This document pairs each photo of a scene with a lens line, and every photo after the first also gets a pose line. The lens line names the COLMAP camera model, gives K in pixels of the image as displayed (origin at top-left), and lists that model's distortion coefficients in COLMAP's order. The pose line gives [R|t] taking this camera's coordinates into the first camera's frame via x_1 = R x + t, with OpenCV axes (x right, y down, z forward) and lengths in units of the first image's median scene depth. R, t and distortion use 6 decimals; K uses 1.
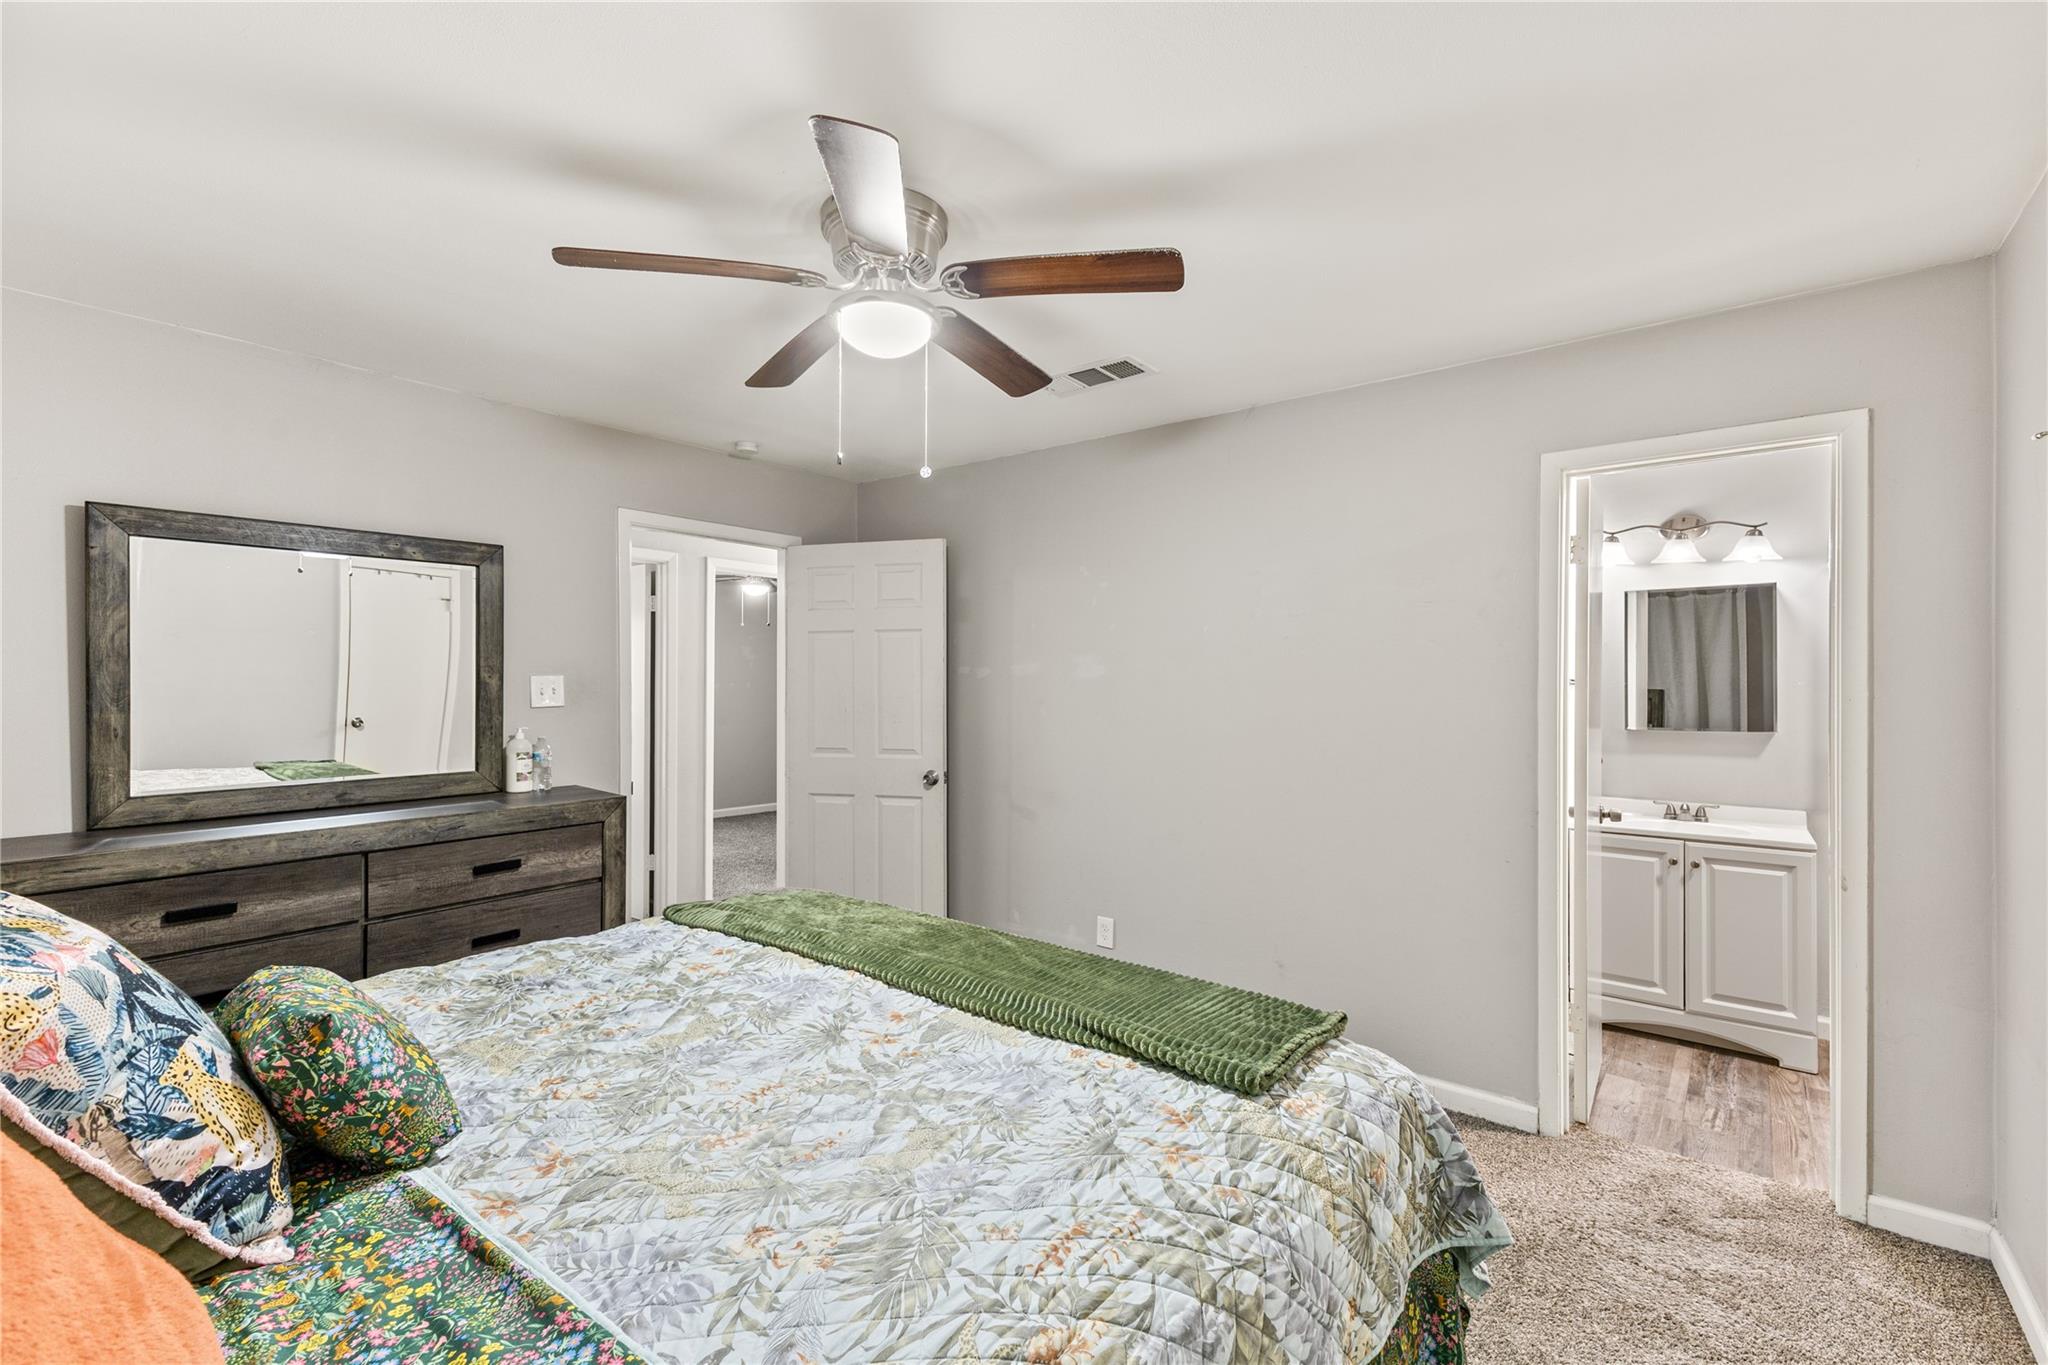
lens RADIAL K [[896.4, 0, 1030.8], [0, 896.4, 683.2], [0, 0, 1]] dist [0.003505, 0.000010]
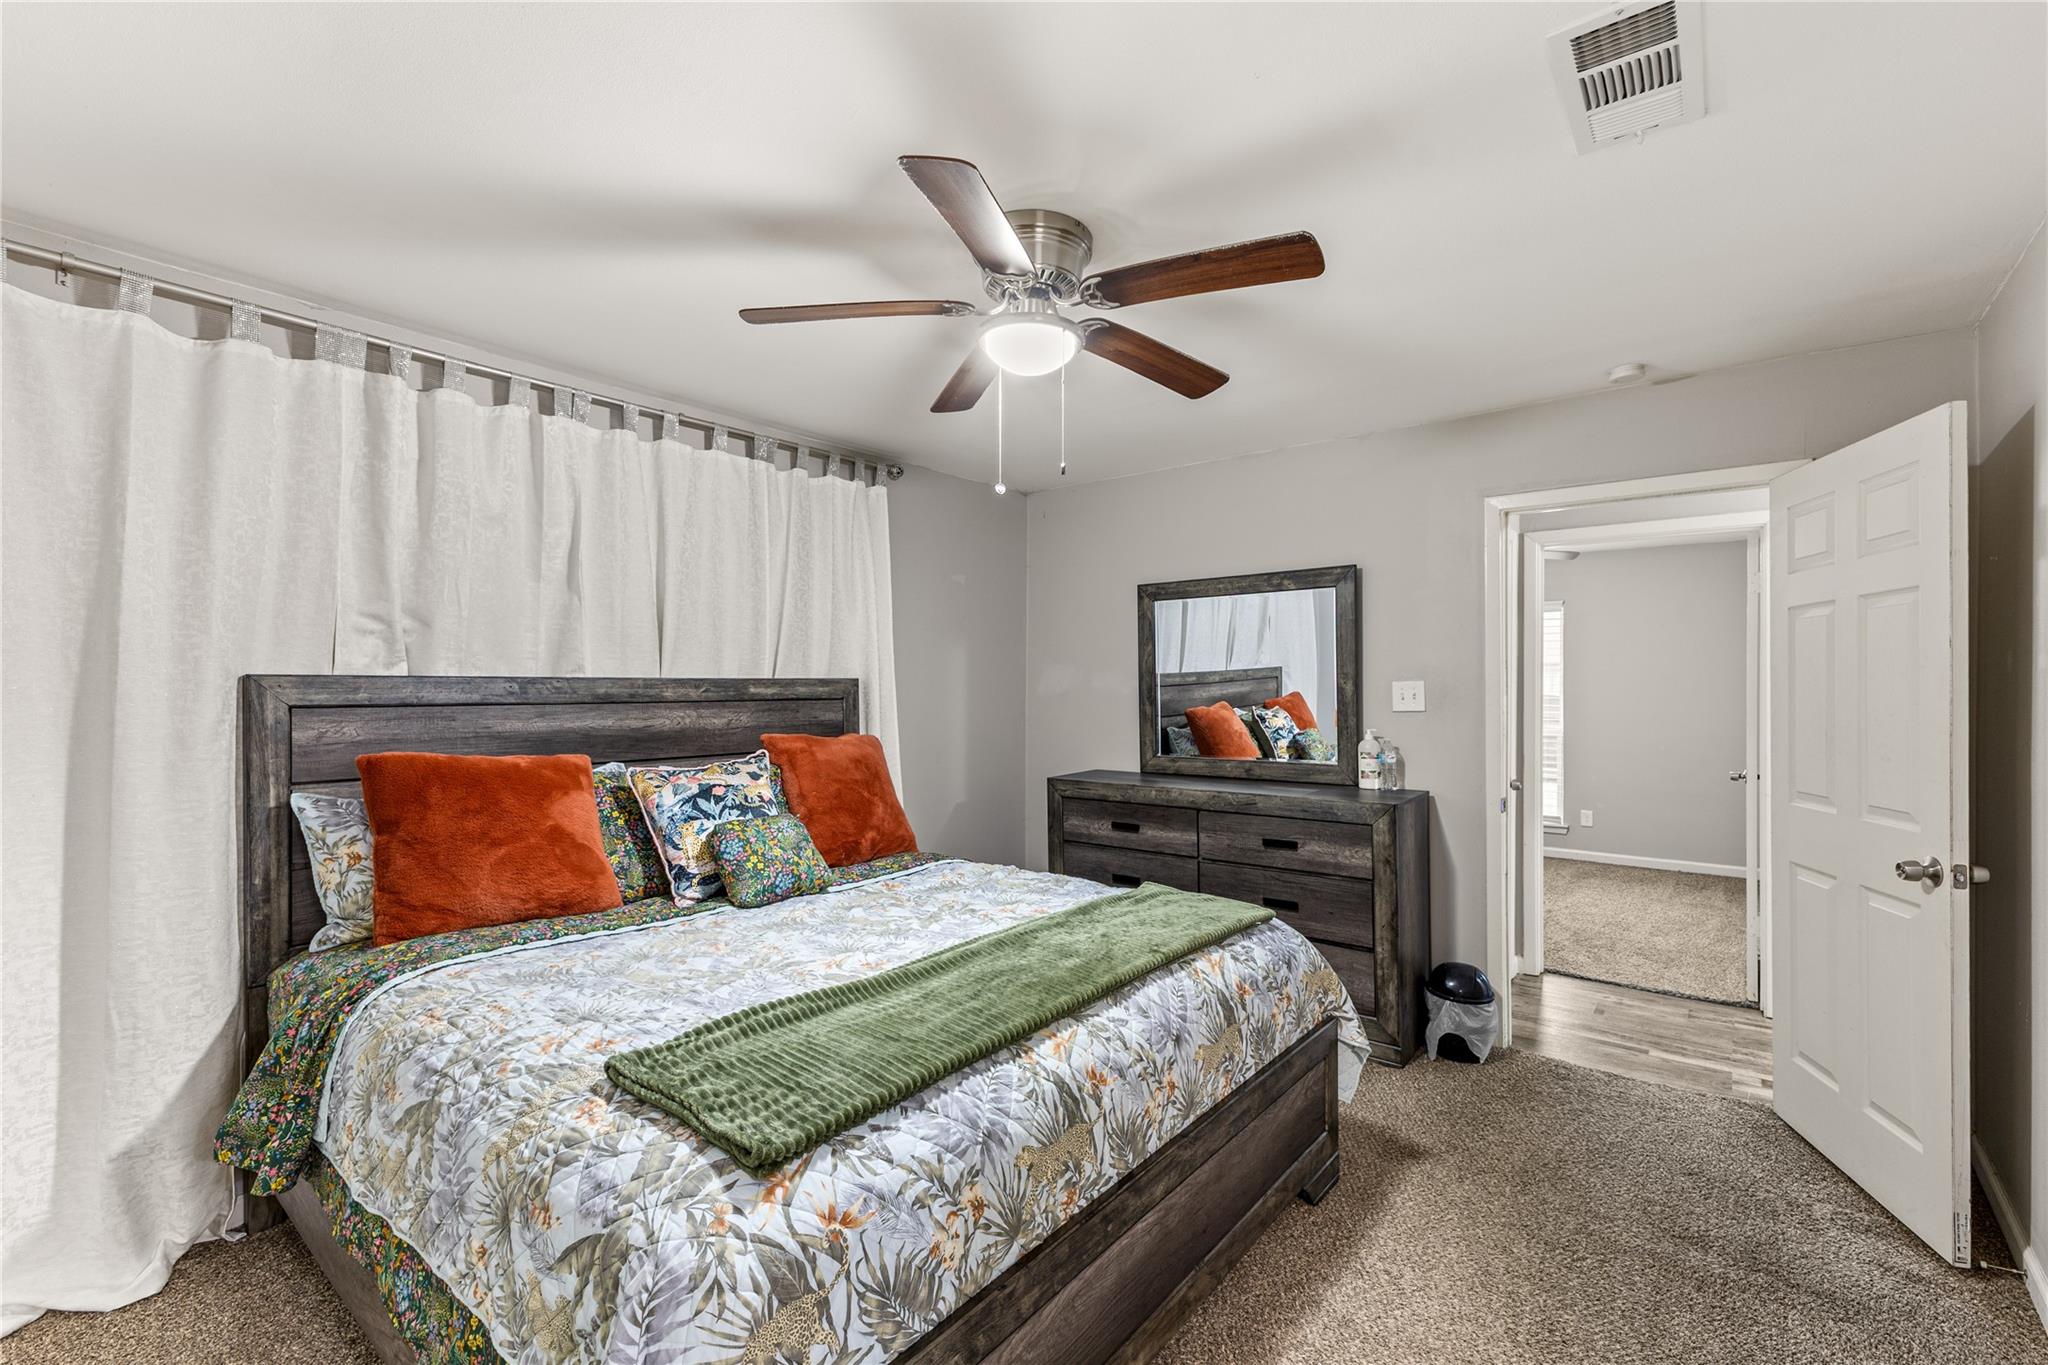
lens RADIAL K [[896.4, 0, 1030.8], [0, 896.4, 683.2], [0, 0, 1]] dist [0.003505, 0.000010]
pose [[-0.004172, -0.002288, -0.999989, 0.625849], [-0.003359, 0.999992, -0.002274, -0.003319], [0.999986, 0.003349, -0.004180, 0.716458]]
